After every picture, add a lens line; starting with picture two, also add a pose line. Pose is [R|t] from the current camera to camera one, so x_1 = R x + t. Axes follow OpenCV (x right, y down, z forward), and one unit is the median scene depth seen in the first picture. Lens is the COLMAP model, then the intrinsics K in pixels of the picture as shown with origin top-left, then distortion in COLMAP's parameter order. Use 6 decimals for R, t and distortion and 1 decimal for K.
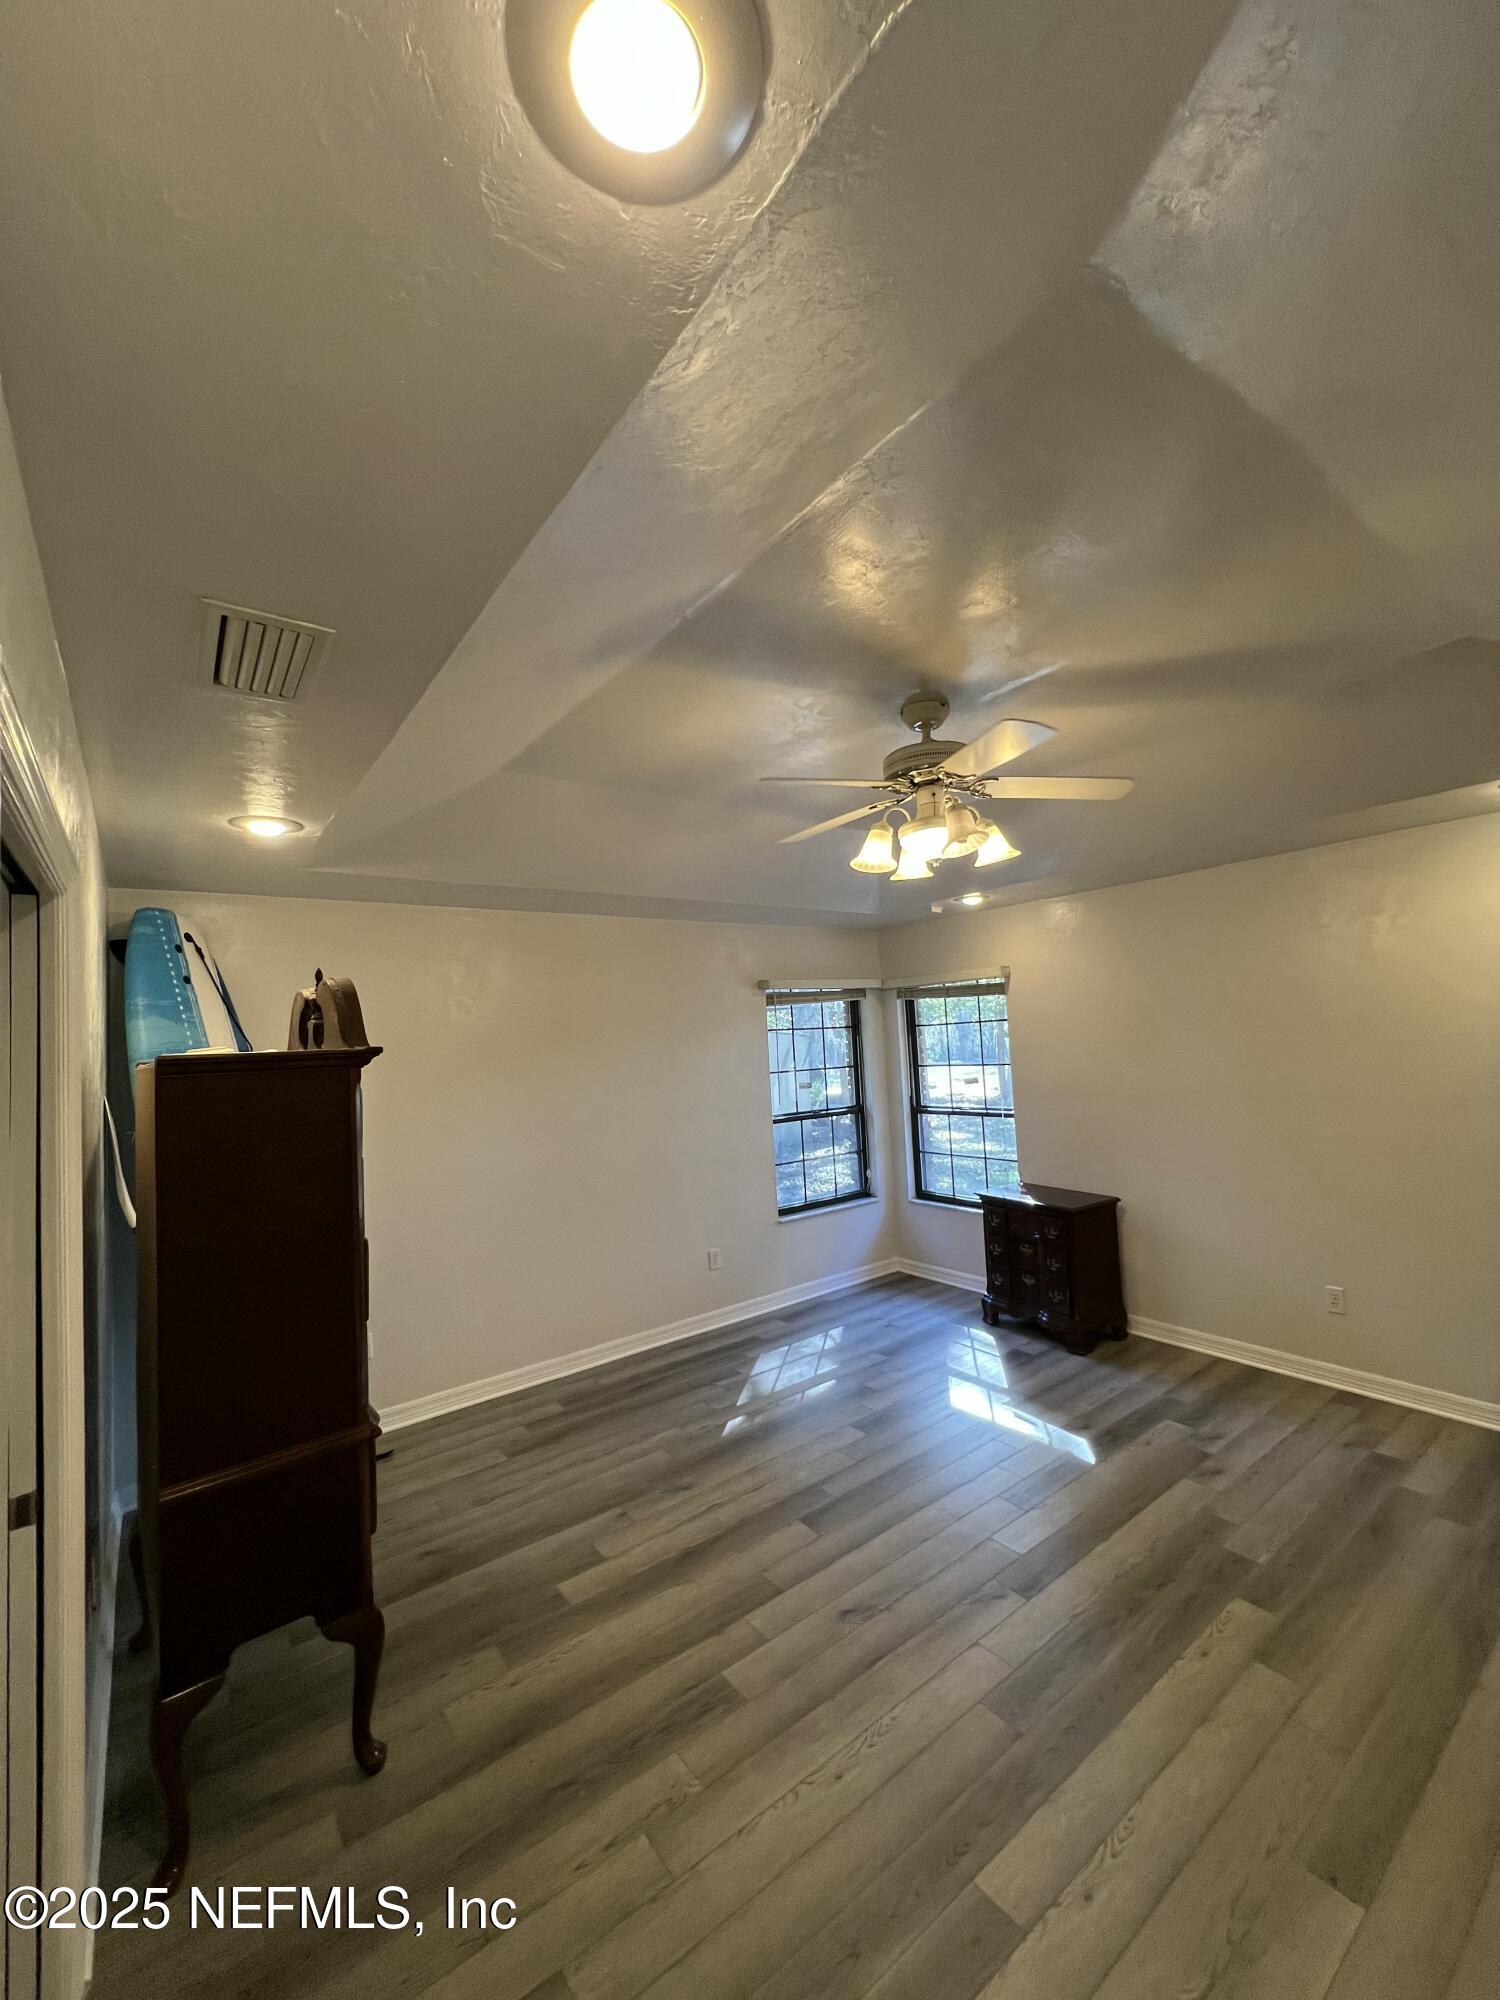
lens RADIAL K [[802.8, 0, 751.6], [0, 802.8, 998.5], [0, 0, 1]] dist [0.003351, 0.000580]
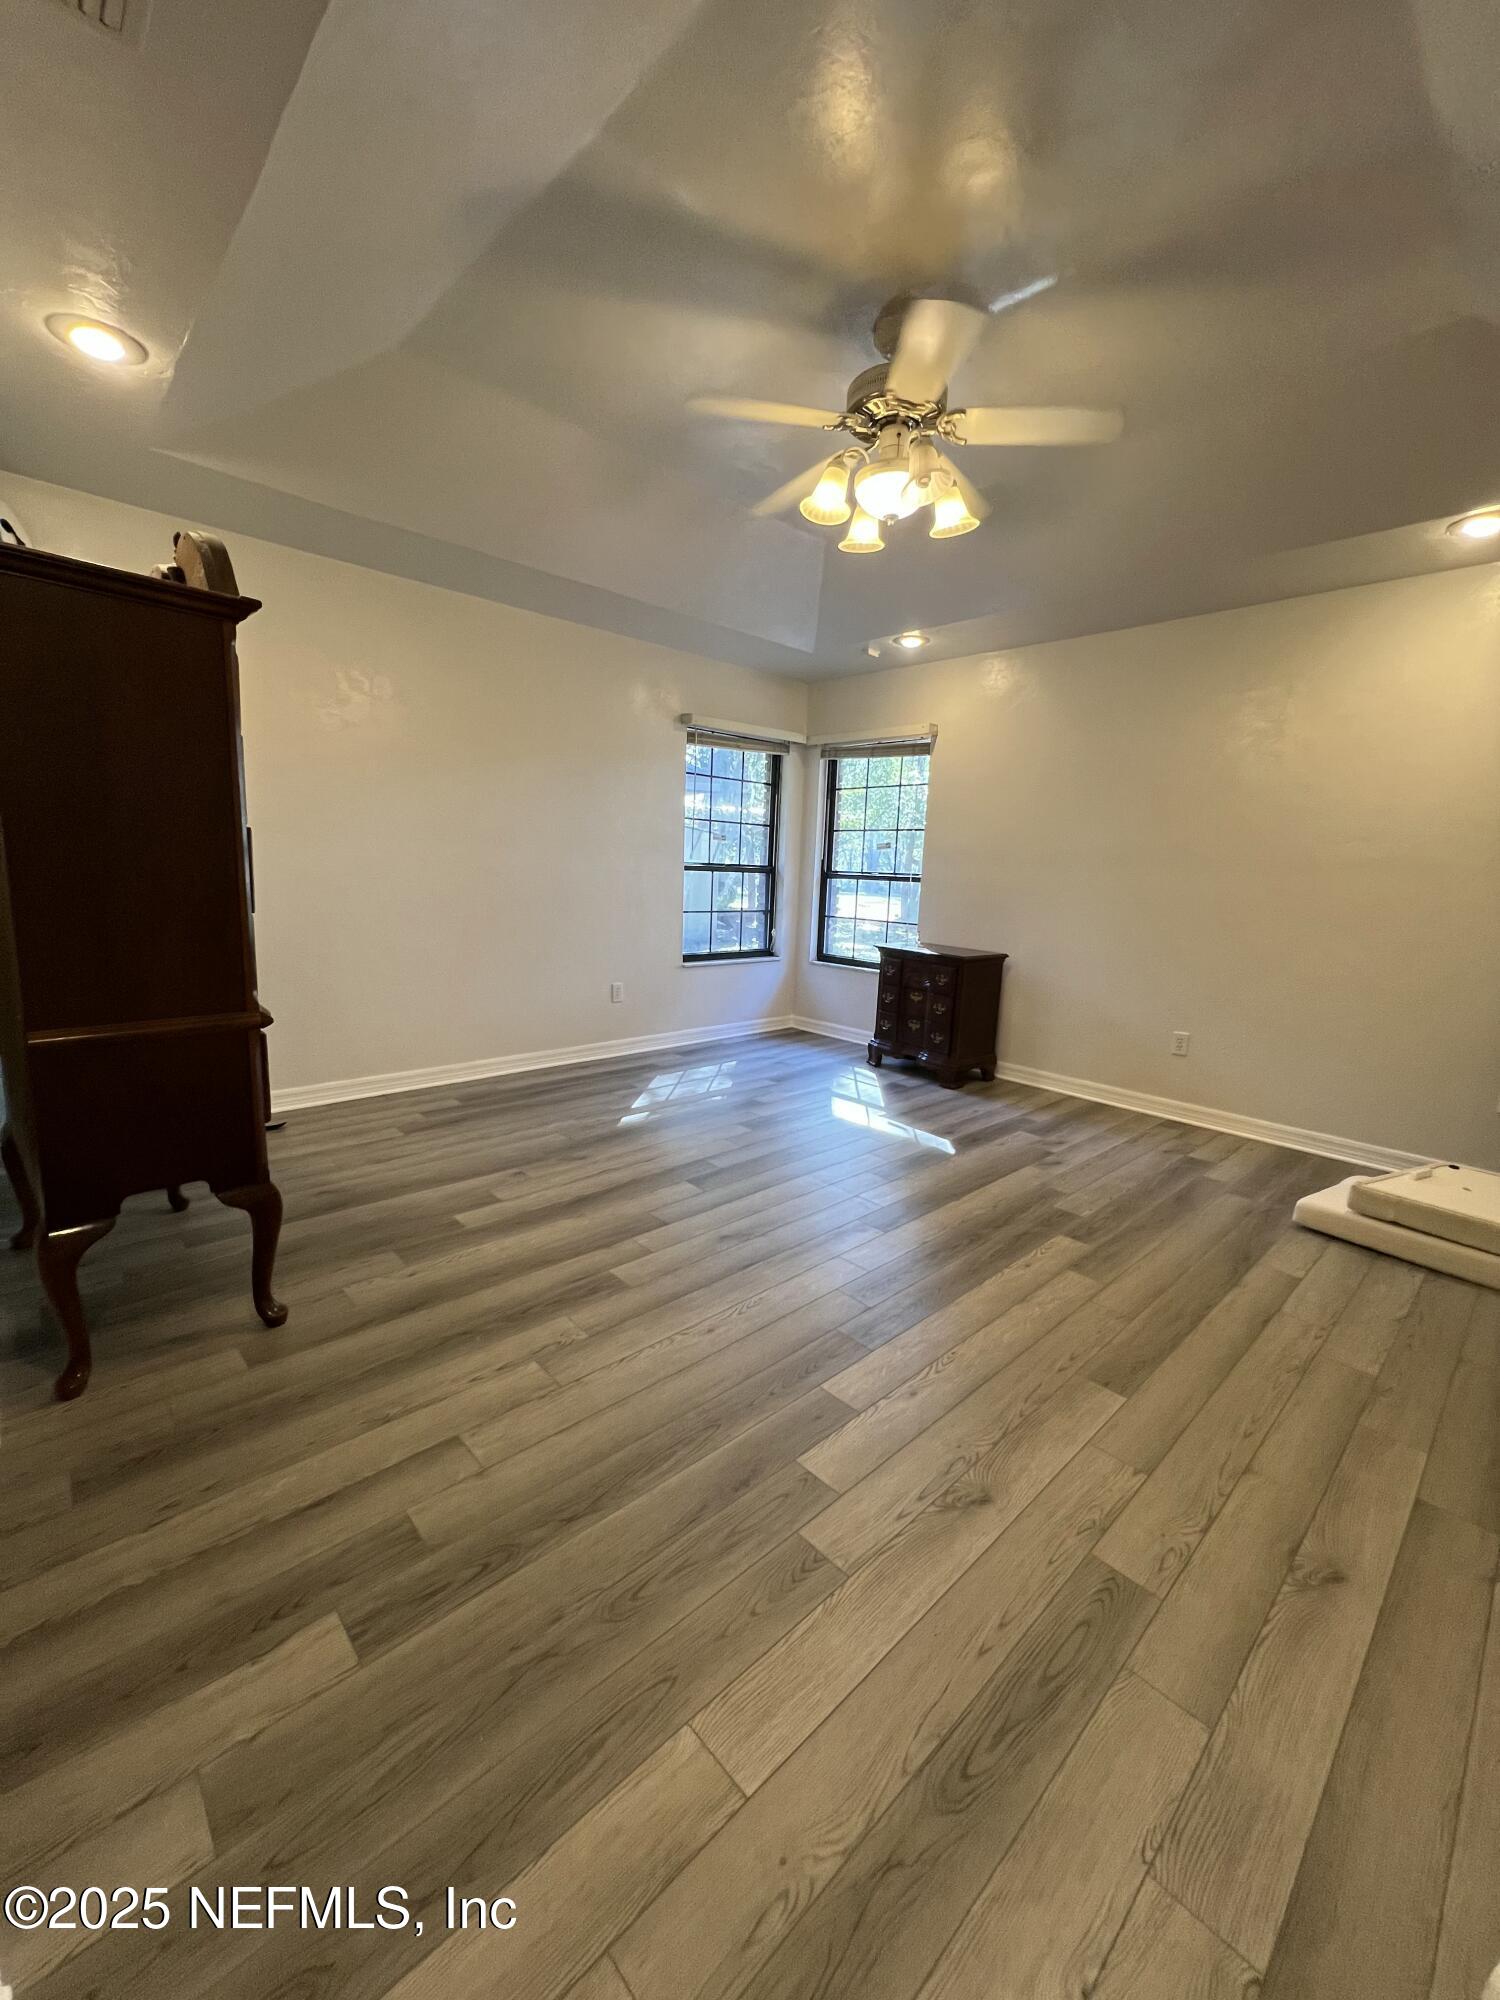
lens RADIAL K [[802.8, 0, 751.5], [0, 802.8, 996.1], [0, 0, 1]] dist [0.003351, 0.000580]
pose [[0.989735, 0.070121, 0.124533, -0.005670], [-0.095023, 0.973734, 0.206915, 0.167240], [-0.106753, -0.216624, 0.970401, -0.002262]]
